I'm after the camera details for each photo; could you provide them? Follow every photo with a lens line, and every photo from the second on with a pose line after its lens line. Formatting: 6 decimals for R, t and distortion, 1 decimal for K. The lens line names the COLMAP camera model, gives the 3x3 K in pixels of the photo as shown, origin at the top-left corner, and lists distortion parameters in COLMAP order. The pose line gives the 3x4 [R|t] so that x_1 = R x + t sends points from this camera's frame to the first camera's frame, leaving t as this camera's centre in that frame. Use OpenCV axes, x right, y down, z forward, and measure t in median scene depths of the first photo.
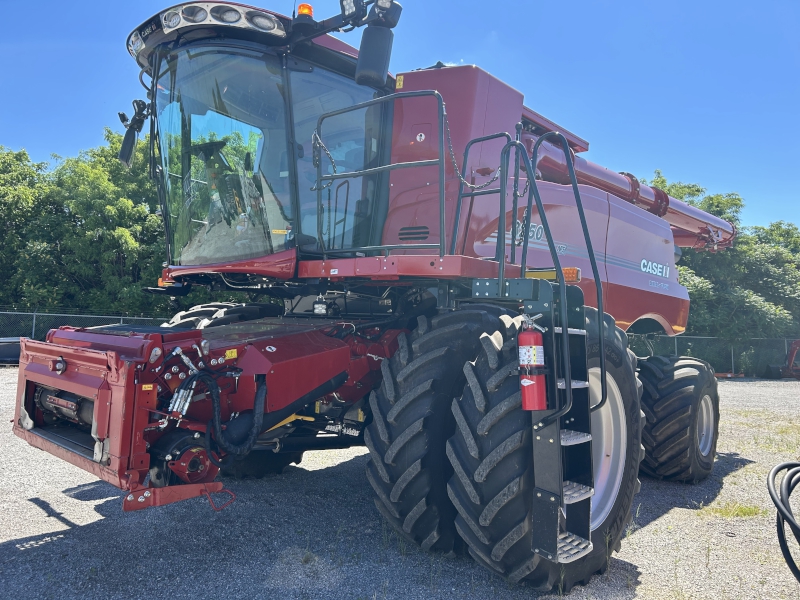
lens RADIAL K [[589.7, 0, 400.0], [0, 589.7, 300.0], [0, 0, 1]] dist [0.059581, 0.000434]
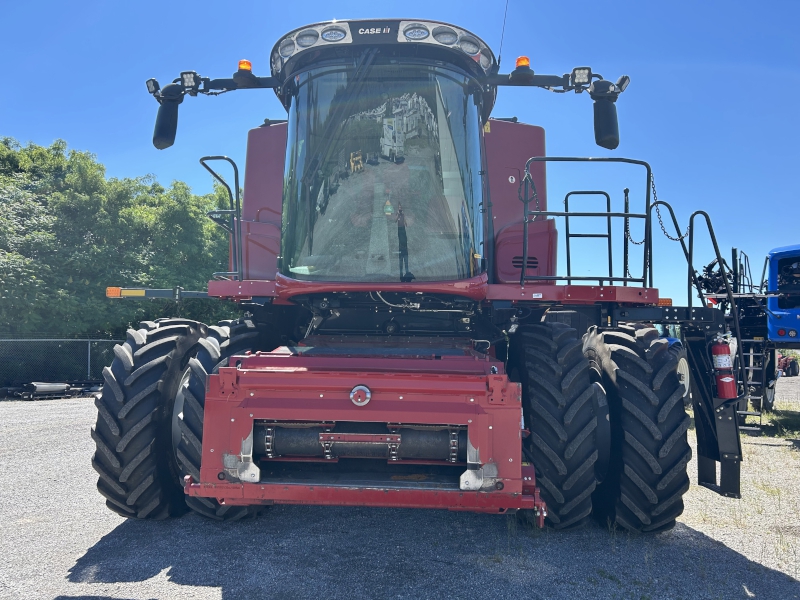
lens RADIAL K [[589.7, 0, 400.0], [0, 589.7, 300.0], [0, 0, 1]] dist [0.059581, 0.000434]
pose [[0.774676, 0.019722, 0.632050, -0.867661], [-0.013834, 0.999803, -0.014240, -0.016018], [-0.632206, 0.002288, 0.774797, 0.235611]]
